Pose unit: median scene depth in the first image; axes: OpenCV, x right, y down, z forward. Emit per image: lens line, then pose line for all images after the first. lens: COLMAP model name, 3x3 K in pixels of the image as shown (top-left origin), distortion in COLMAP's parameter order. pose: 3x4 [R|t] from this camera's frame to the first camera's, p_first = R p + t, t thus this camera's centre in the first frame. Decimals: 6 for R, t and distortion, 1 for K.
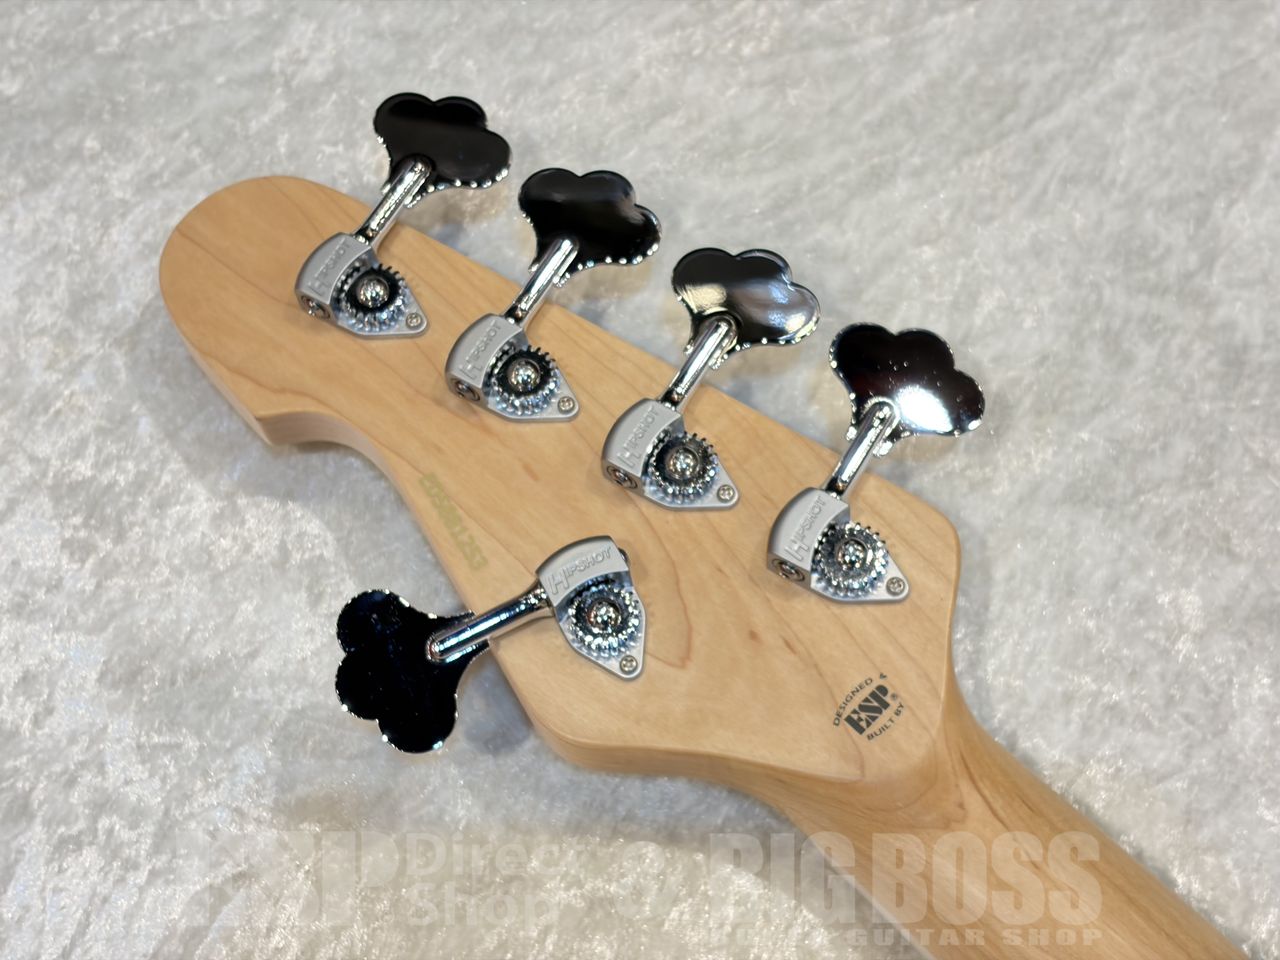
lens RADIAL K [[2007.8, 0, 596.1], [0, 2007.8, 412.7], [0, 0, 1]] dist [0.095350, 0.000000]
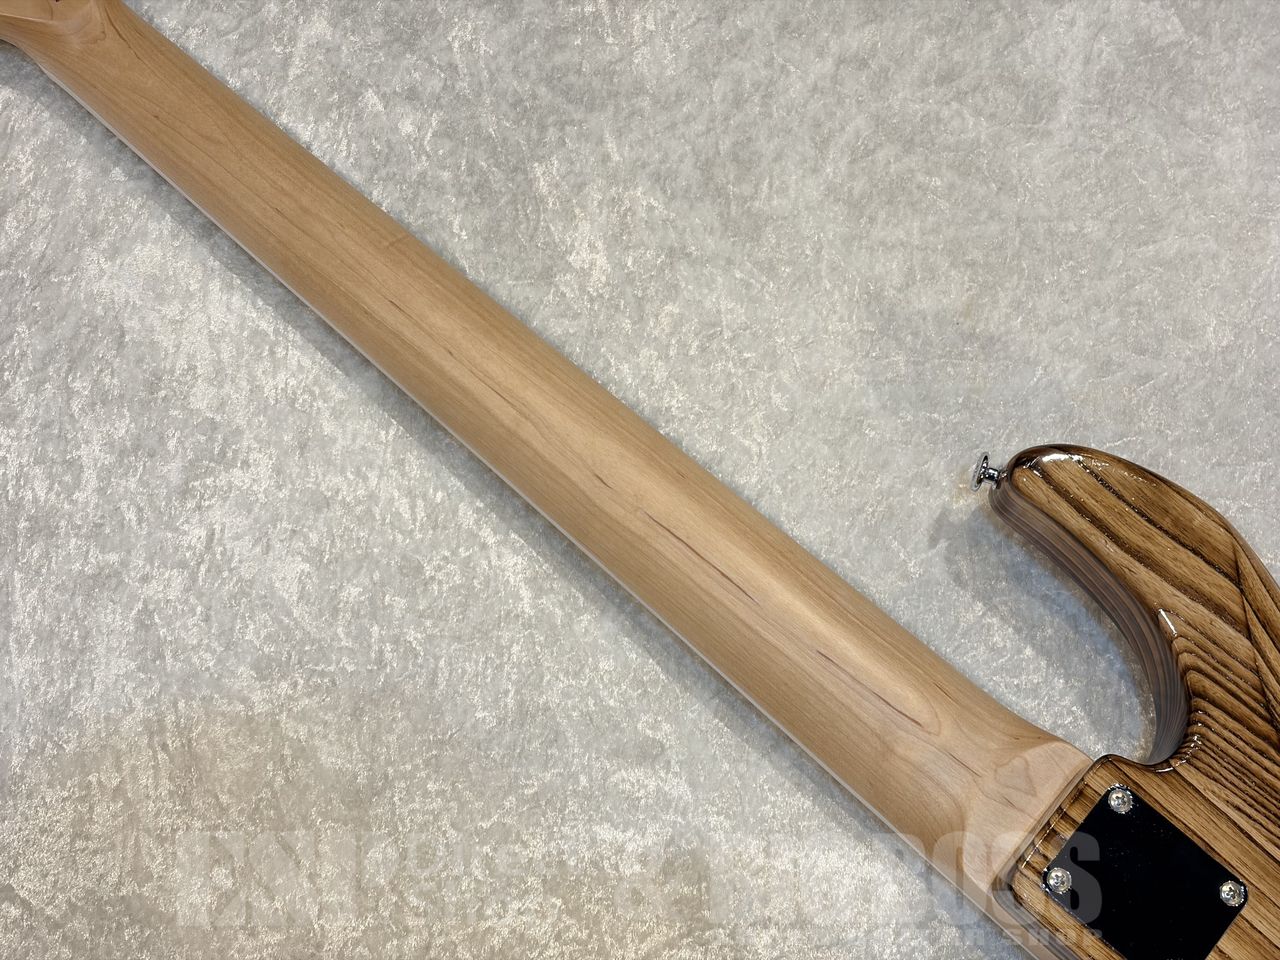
lens RADIAL K [[2007.8, 0, 627.6], [0, 2007.8, 451.4], [0, 0, 1]] dist [0.095350, 0.000000]
pose [[0.988386, -0.039381, 0.146771, 0.322395], [0.022630, 0.993211, 0.114103, 0.327434], [-0.150268, -0.109456, 0.982567, -0.904972]]
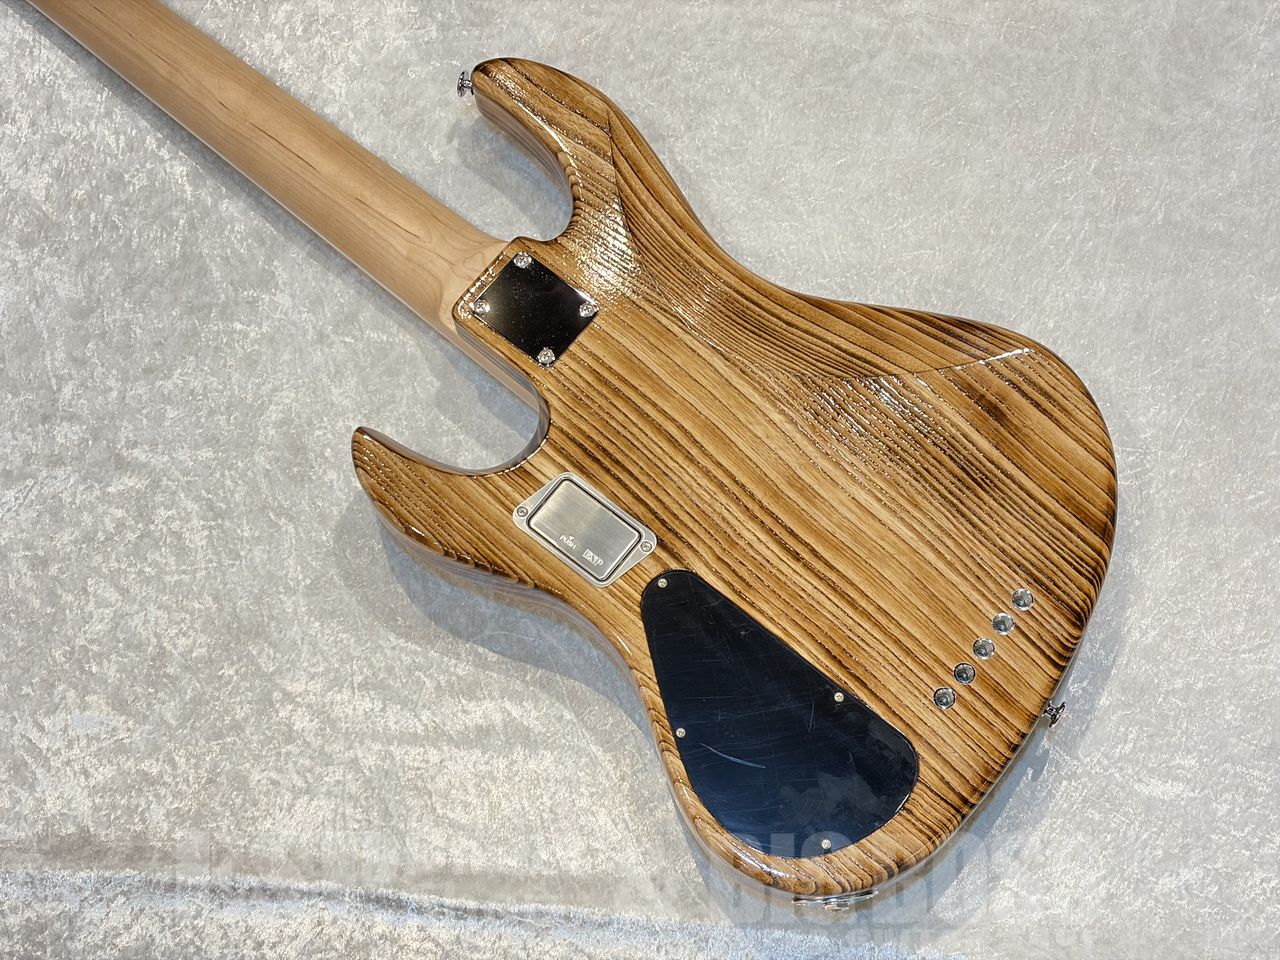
lens RADIAL K [[2007.8, 0, 650.4], [0, 2007.8, 462.0], [0, 0, 1]] dist [0.095350, 0.000000]
pose [[0.993467, -0.092985, 0.066161, 0.848342], [0.086593, 0.991829, 0.093685, 0.776187], [-0.074332, -0.087344, 0.993401, -1.903474]]
